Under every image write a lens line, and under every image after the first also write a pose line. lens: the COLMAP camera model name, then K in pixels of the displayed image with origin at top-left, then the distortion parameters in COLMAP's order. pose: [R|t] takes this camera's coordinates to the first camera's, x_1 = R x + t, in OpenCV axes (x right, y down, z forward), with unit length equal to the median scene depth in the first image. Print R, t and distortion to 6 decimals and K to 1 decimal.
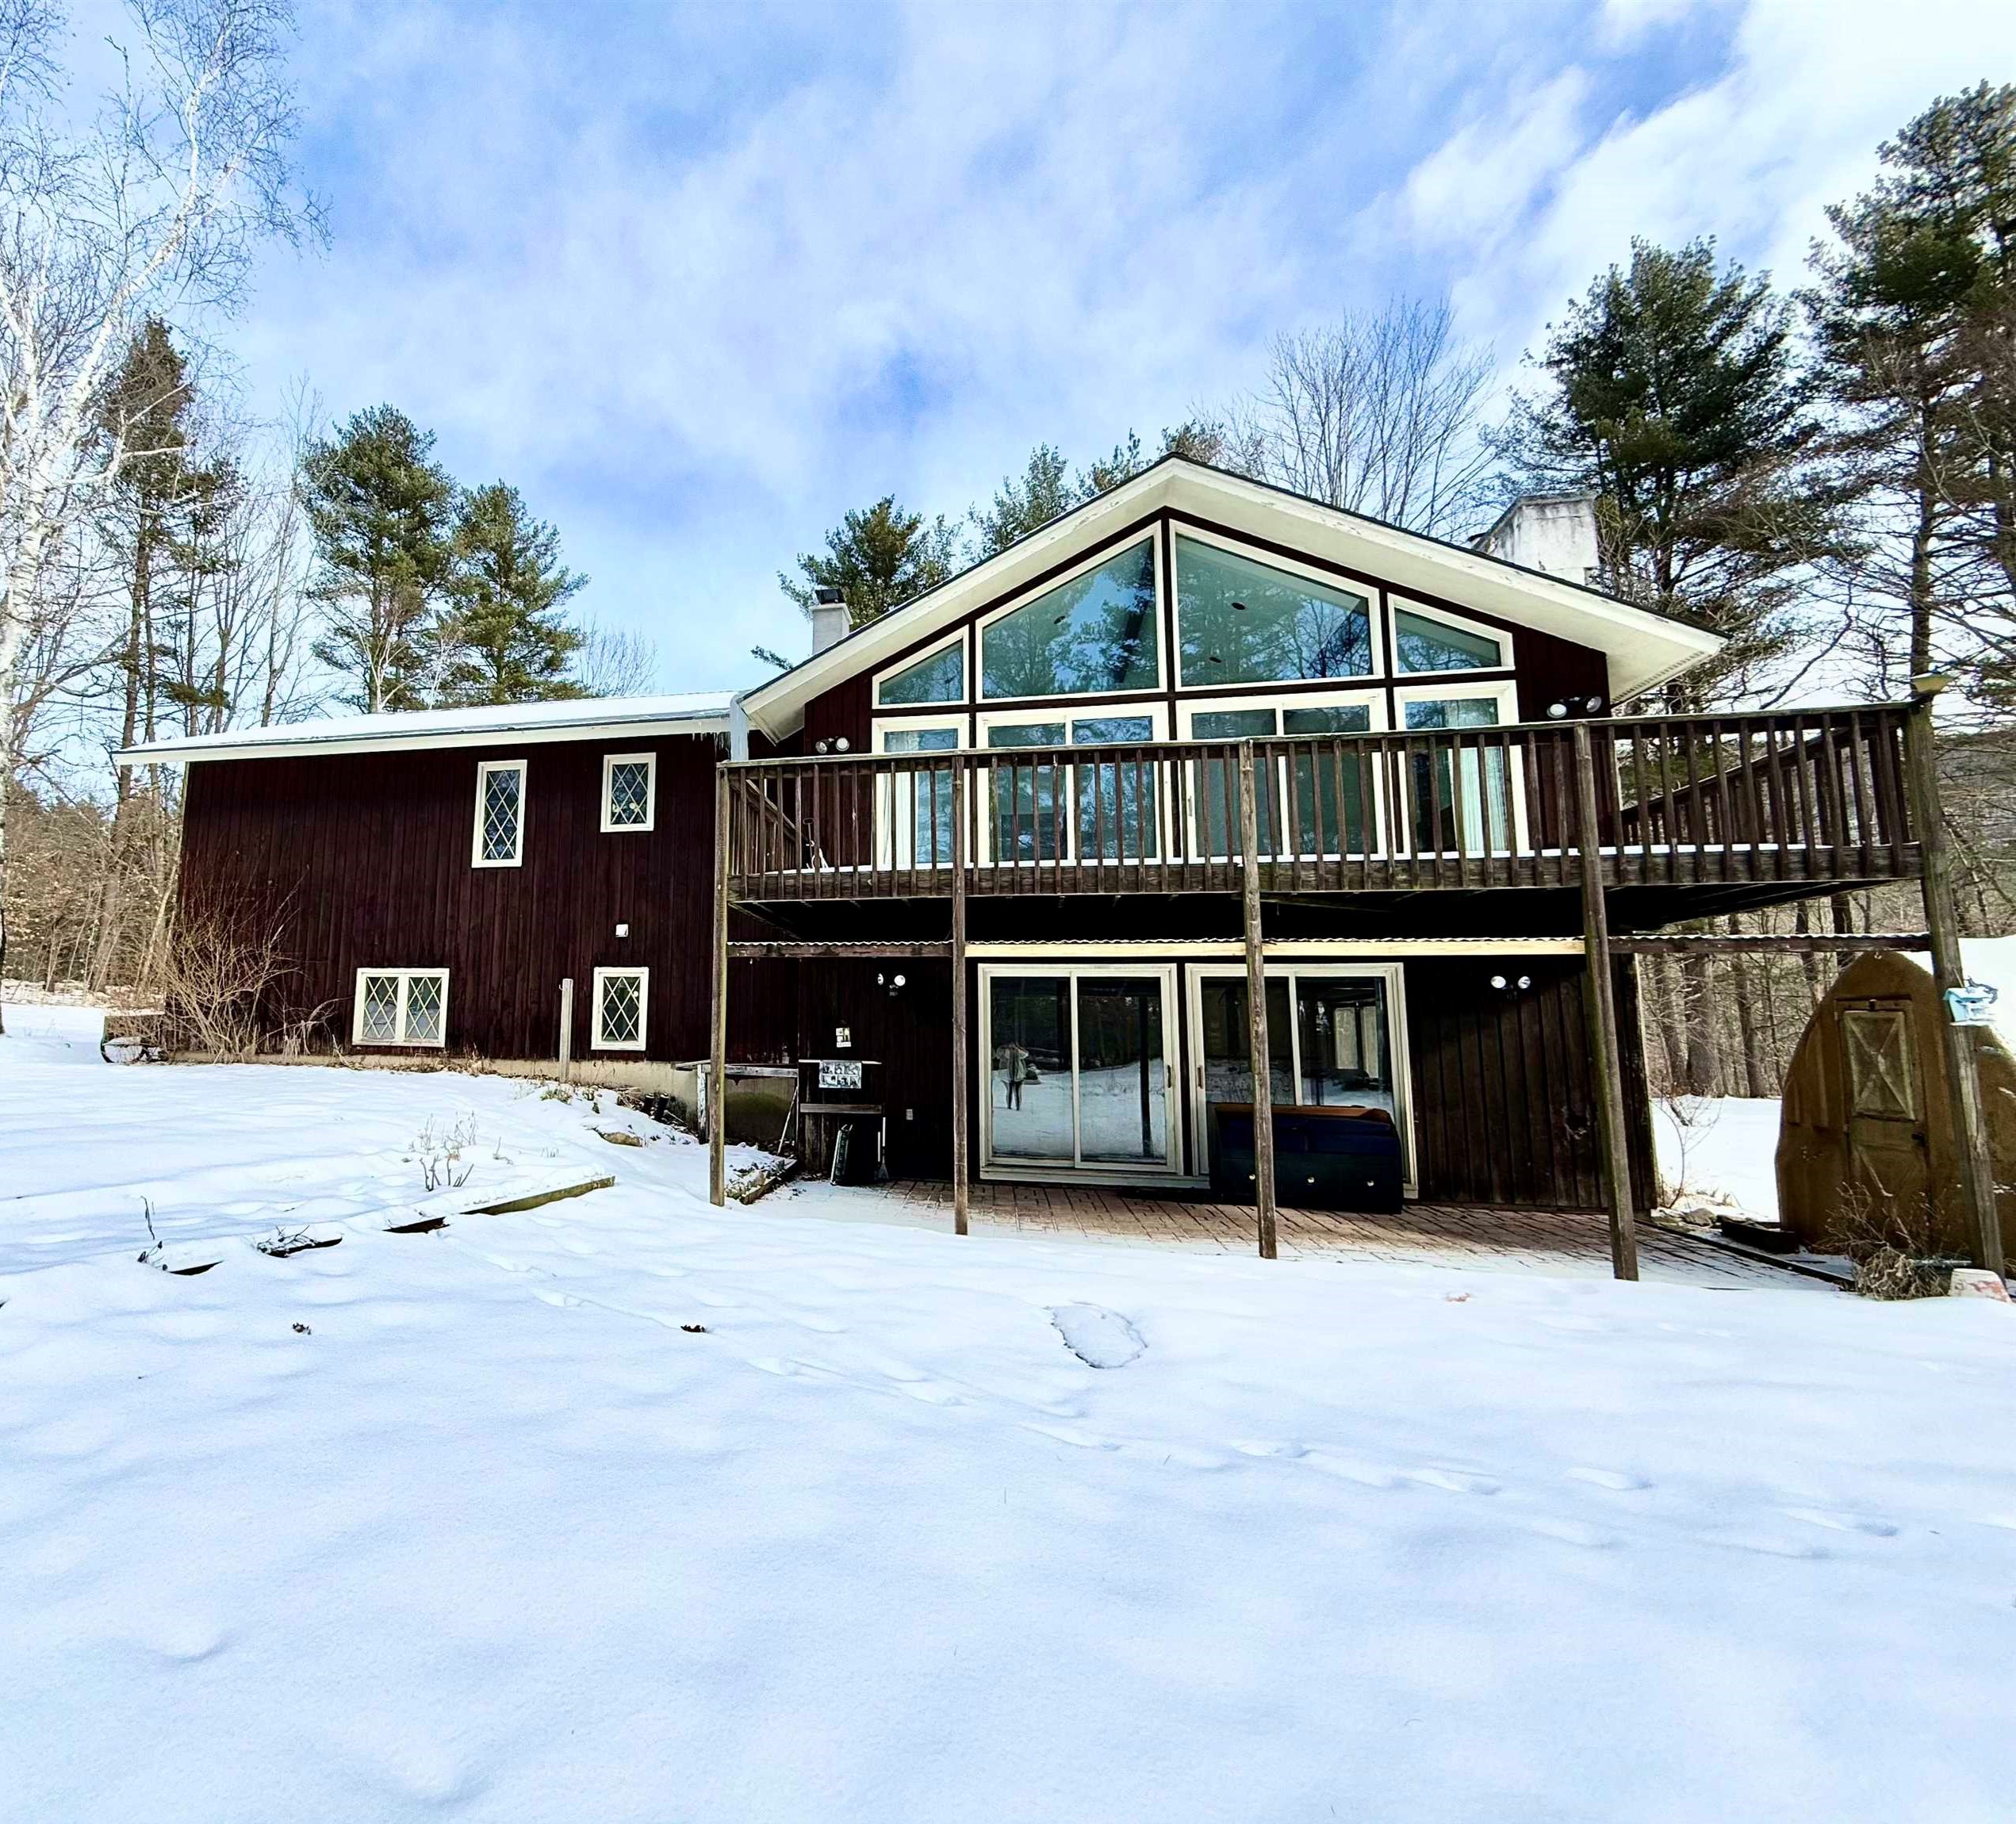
lens RADIAL K [[966.9, 0, 797.1], [0, 966.9, 915.4], [0, 0, 1]] dist [0.001703, -0.001217]
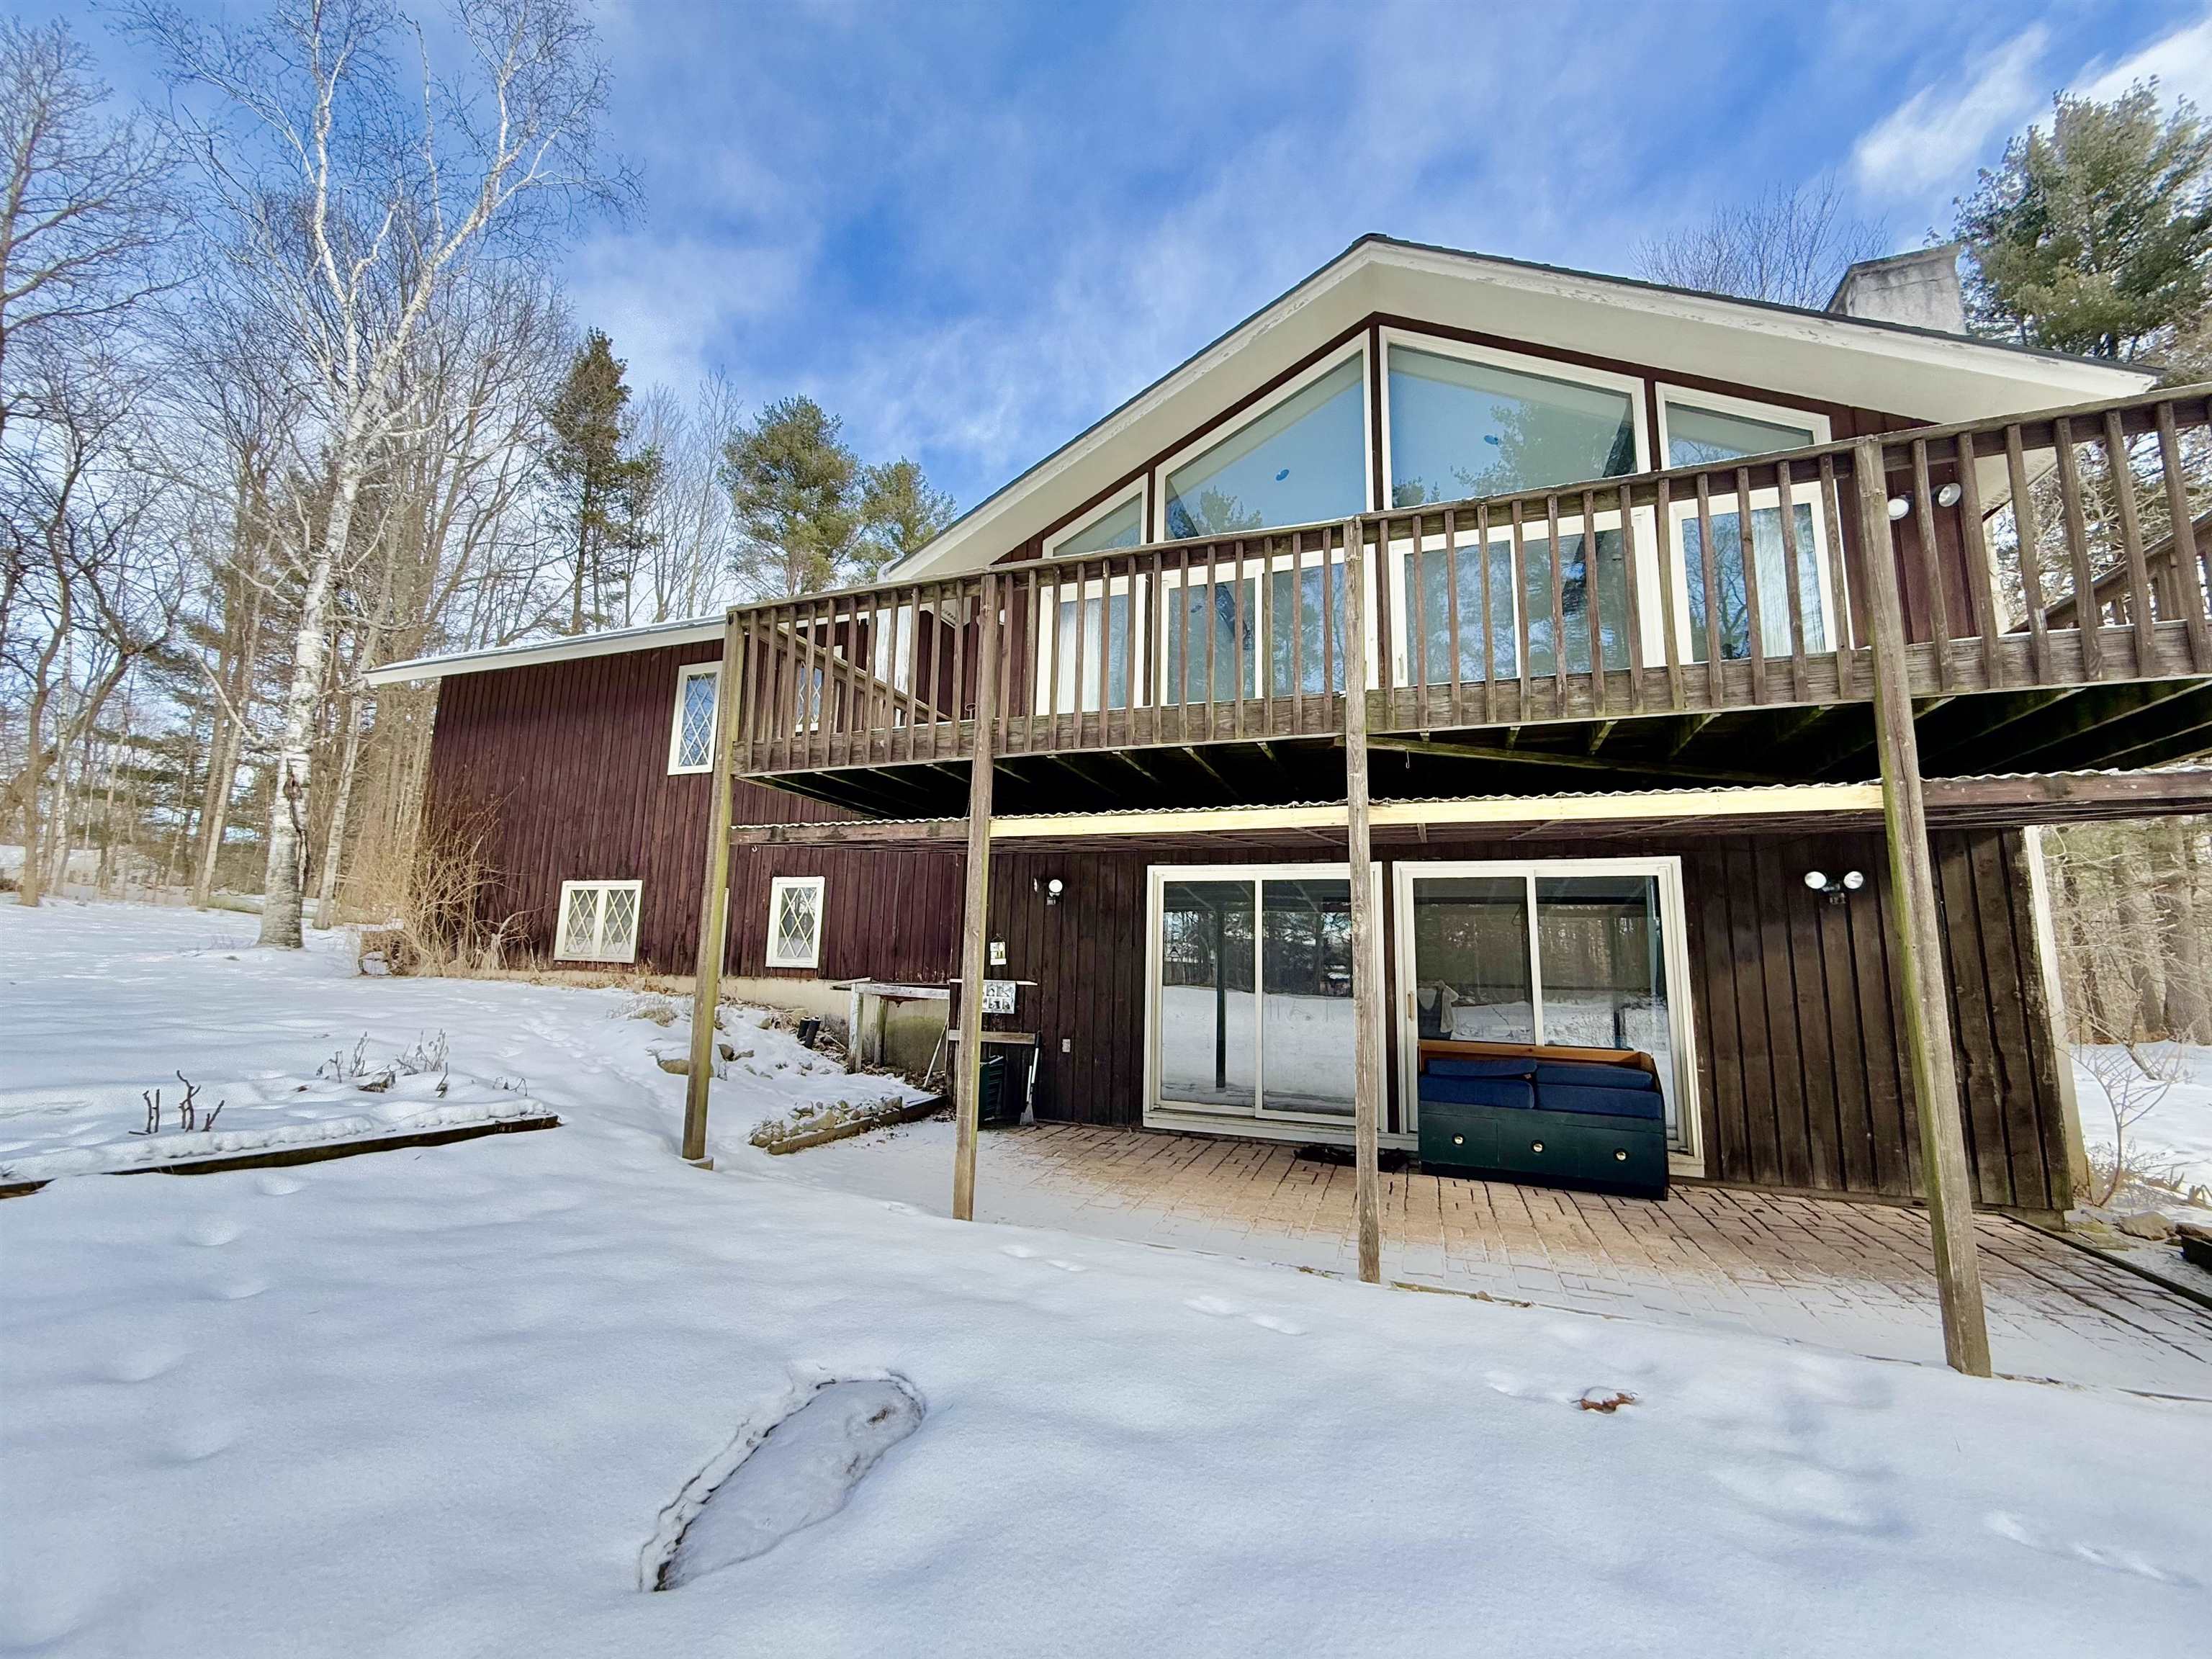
lens RADIAL K [[879.0, 0, 1102.3], [0, 879.0, 830.3], [0, 0, 1]] dist [0.000212, -0.000032]
pose [[0.990604, -0.011069, -0.136314, 0.239537], [0.006908, 0.999497, -0.030960, 0.040534], [0.136588, 0.029727, 0.990182, 0.228910]]
